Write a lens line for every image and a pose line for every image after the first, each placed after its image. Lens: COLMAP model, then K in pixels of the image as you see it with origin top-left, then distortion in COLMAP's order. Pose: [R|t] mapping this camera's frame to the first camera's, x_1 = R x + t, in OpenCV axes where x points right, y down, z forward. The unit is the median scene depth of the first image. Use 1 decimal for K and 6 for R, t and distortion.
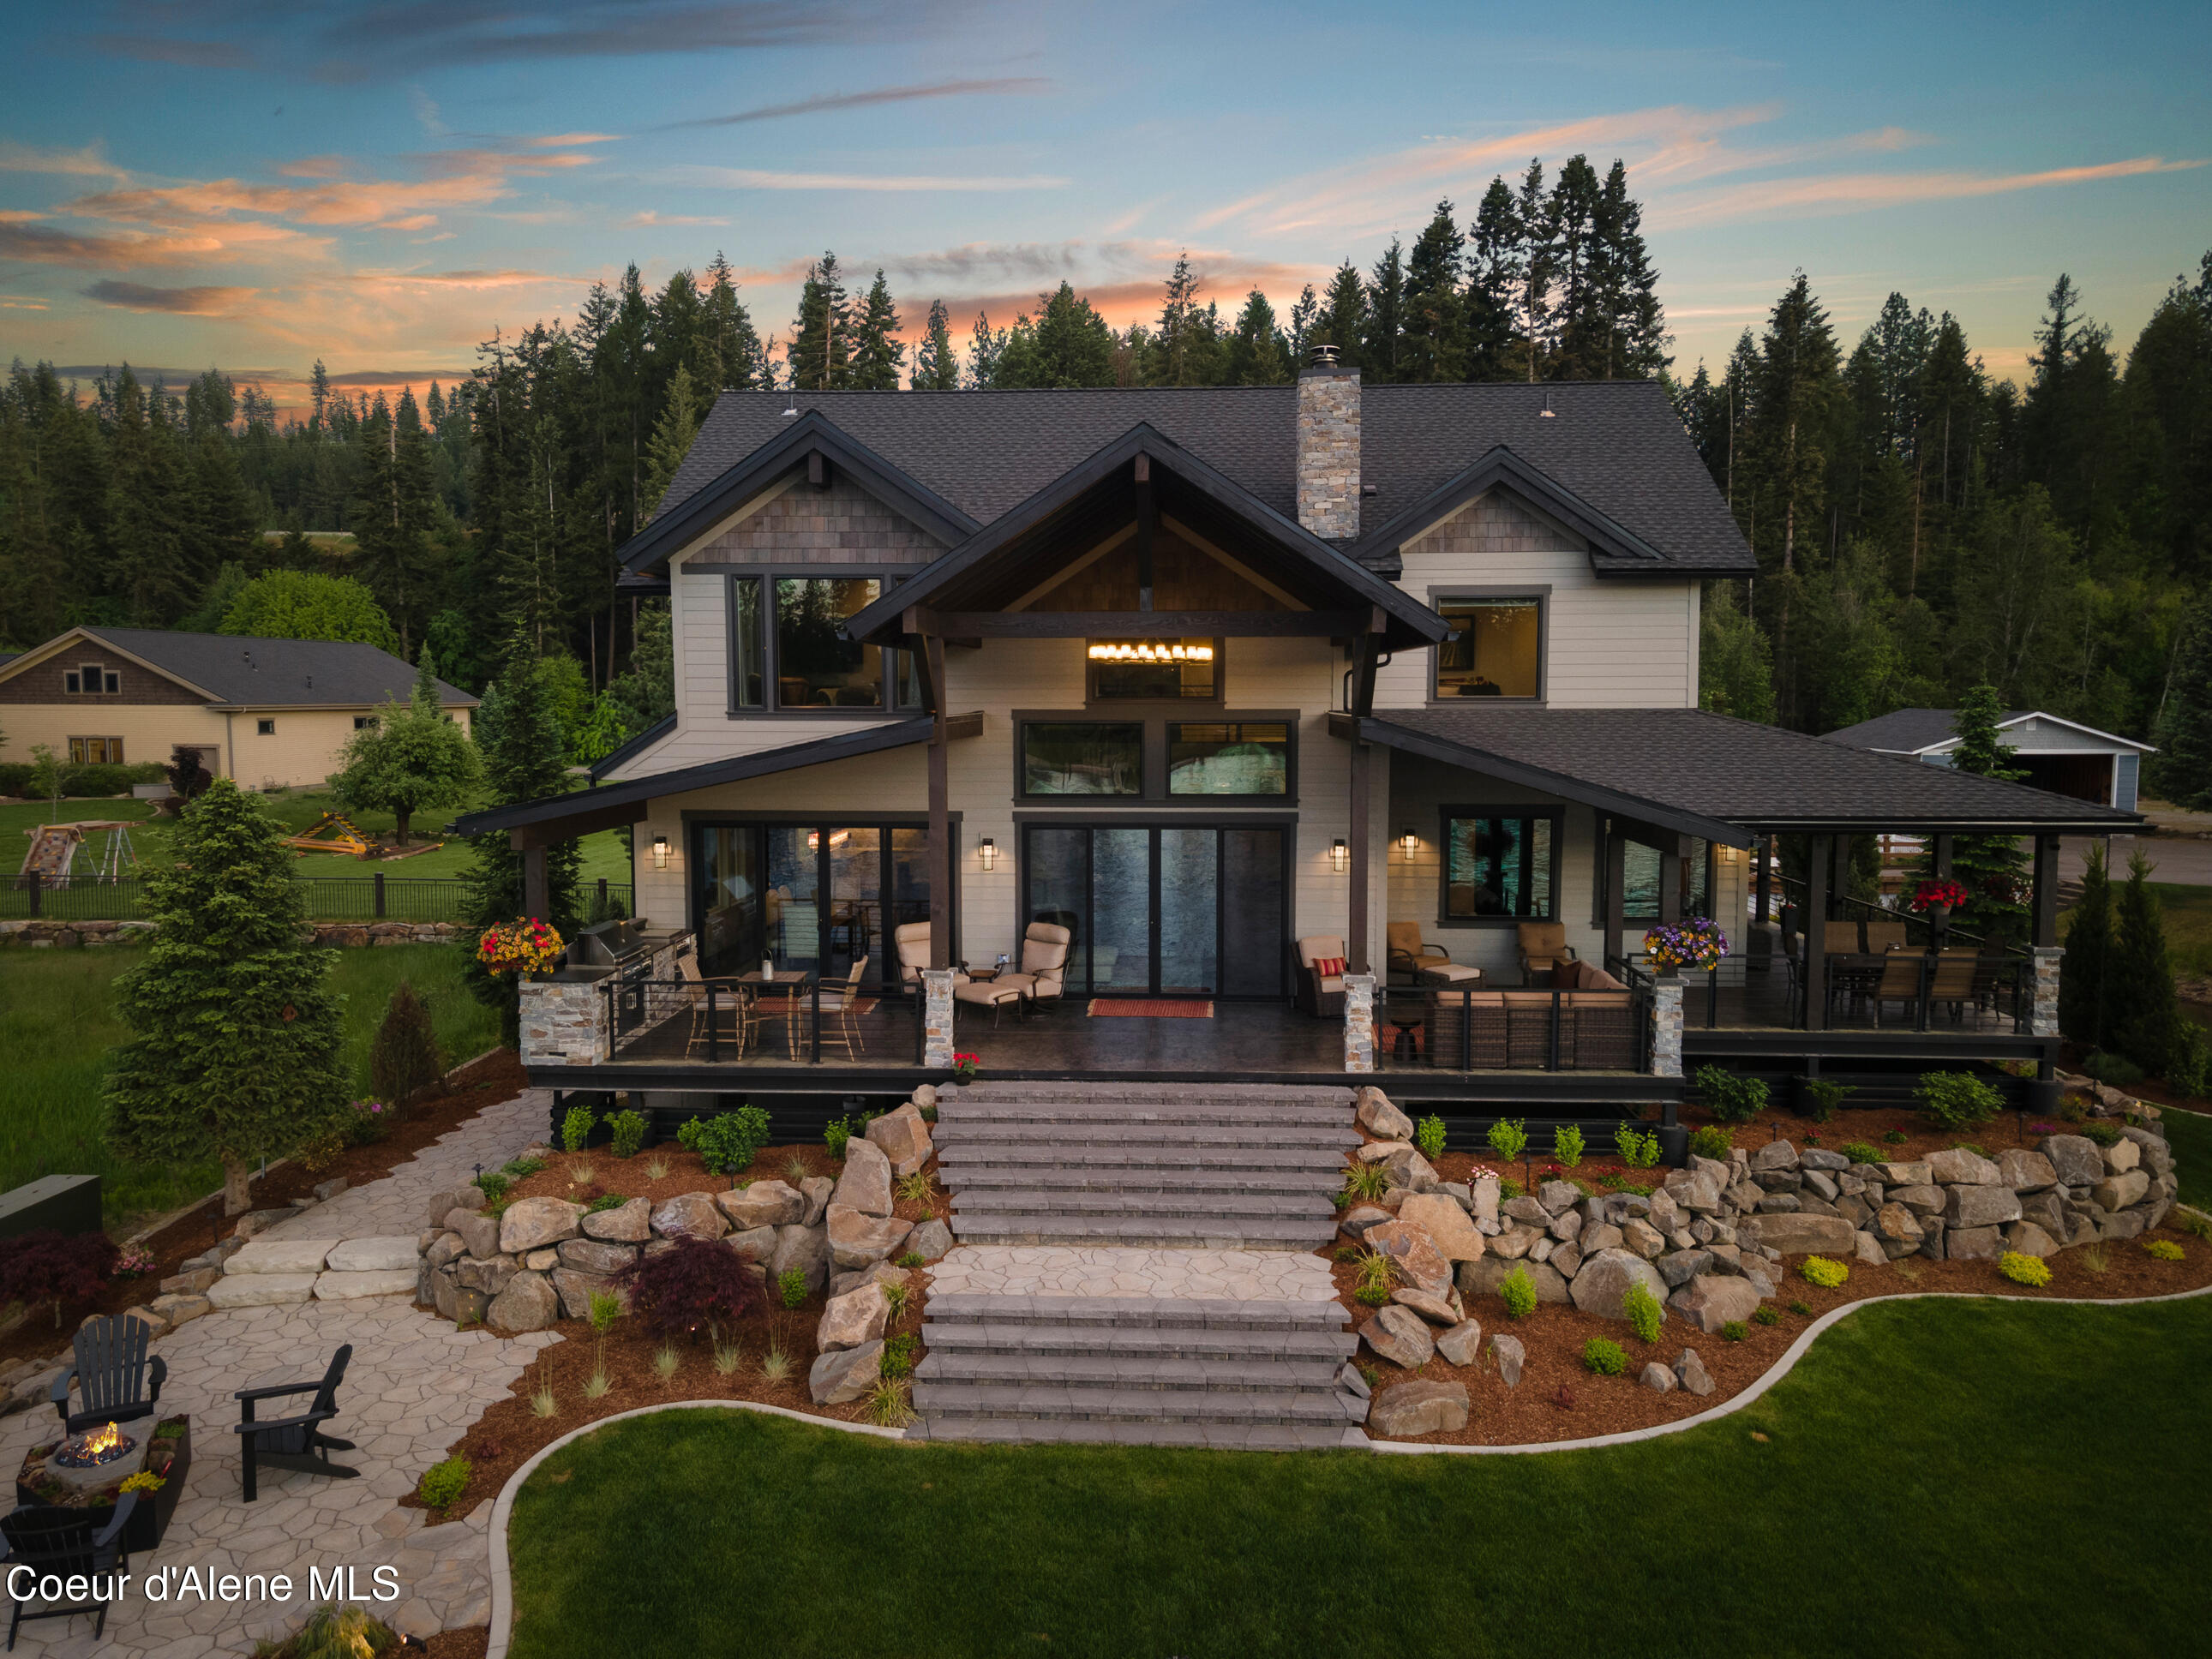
lens RADIAL K [[1598.8, 0, 1107.0], [0, 1598.8, 828.5], [0, 0, 1]] dist [0.005760, 0.066374]
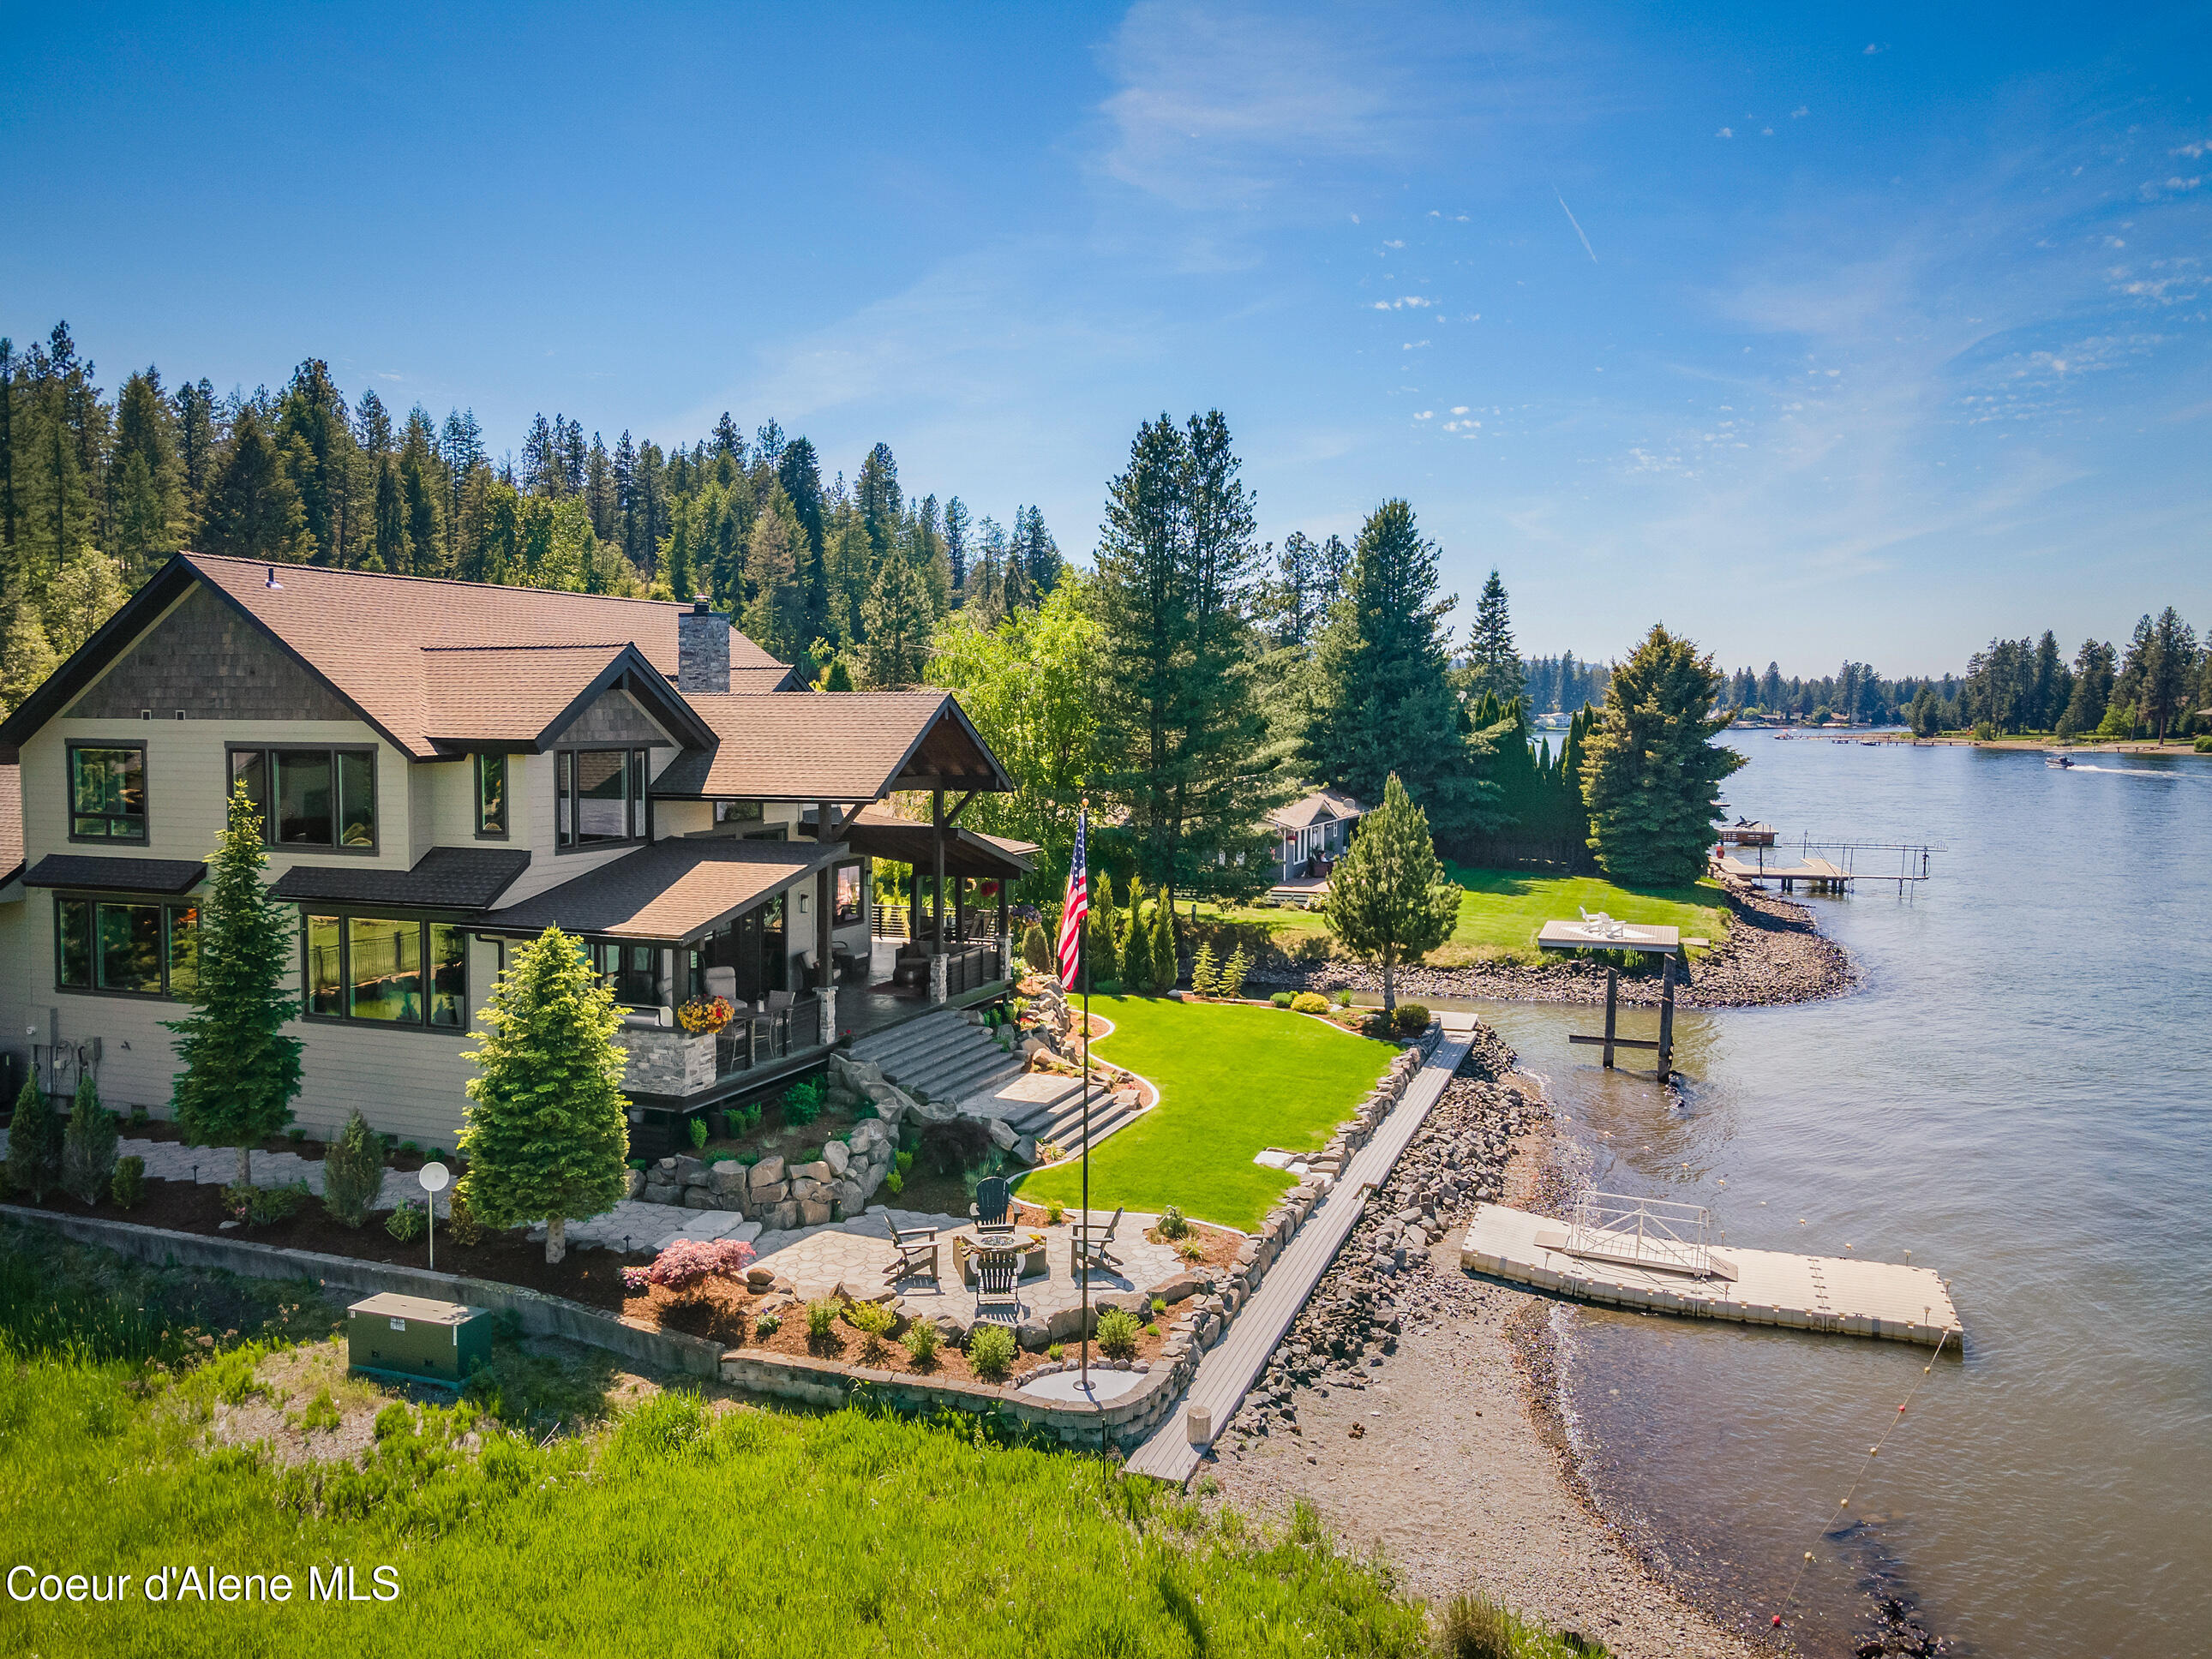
lens RADIAL K [[1583.1, 0, 1114.5], [0, 1583.1, 802.4], [0, 0, 1]] dist [0.018027, -0.003078]
pose [[0.313892, -0.050950, 0.948090, -1.387623], [0.078446, 0.996537, 0.027582, -0.115352], [-0.946212, 0.065716, 0.316802, 0.121861]]
